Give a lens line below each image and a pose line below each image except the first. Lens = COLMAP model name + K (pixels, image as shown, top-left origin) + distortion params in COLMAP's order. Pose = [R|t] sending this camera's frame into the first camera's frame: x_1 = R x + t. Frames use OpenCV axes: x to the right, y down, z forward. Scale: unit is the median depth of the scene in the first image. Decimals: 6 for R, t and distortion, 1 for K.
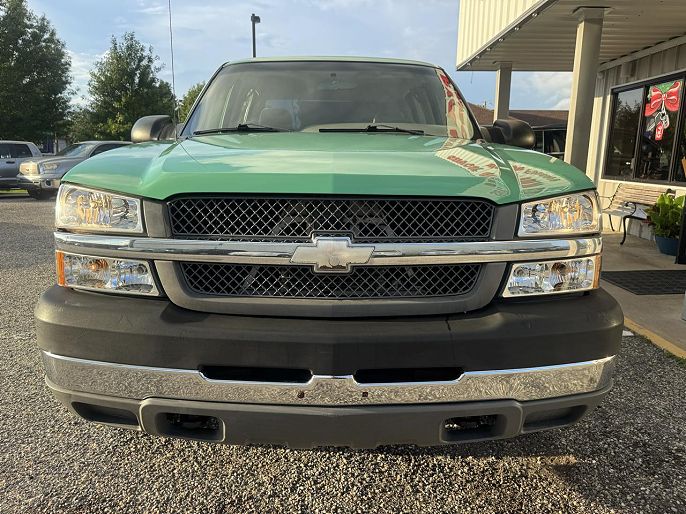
lens RADIAL K [[512.5, 0, 344.5], [0, 512.5, 258.1], [0, 0, 1]] dist [0.047771, -0.052813]
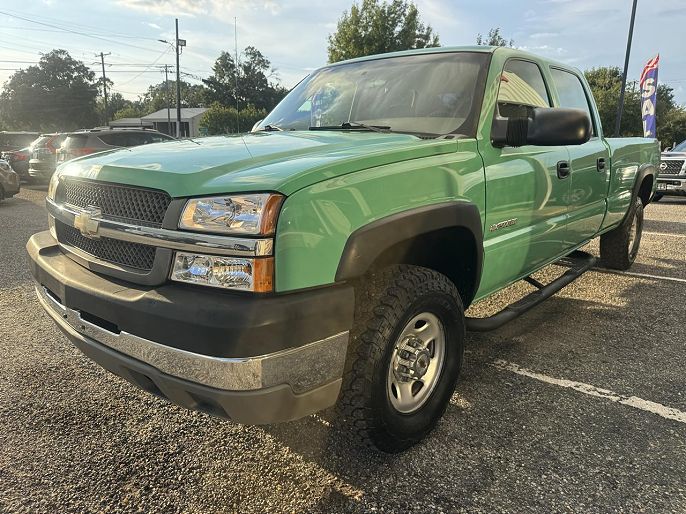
lens RADIAL K [[512.5, 0, 344.5], [0, 512.5, 258.1], [0, 0, 1]] dist [0.047771, -0.052813]
pose [[0.710701, 0.160239, -0.685002, 1.351786], [-0.148033, 0.985976, 0.077059, -0.114748], [0.687743, 0.046637, 0.724455, 0.441020]]
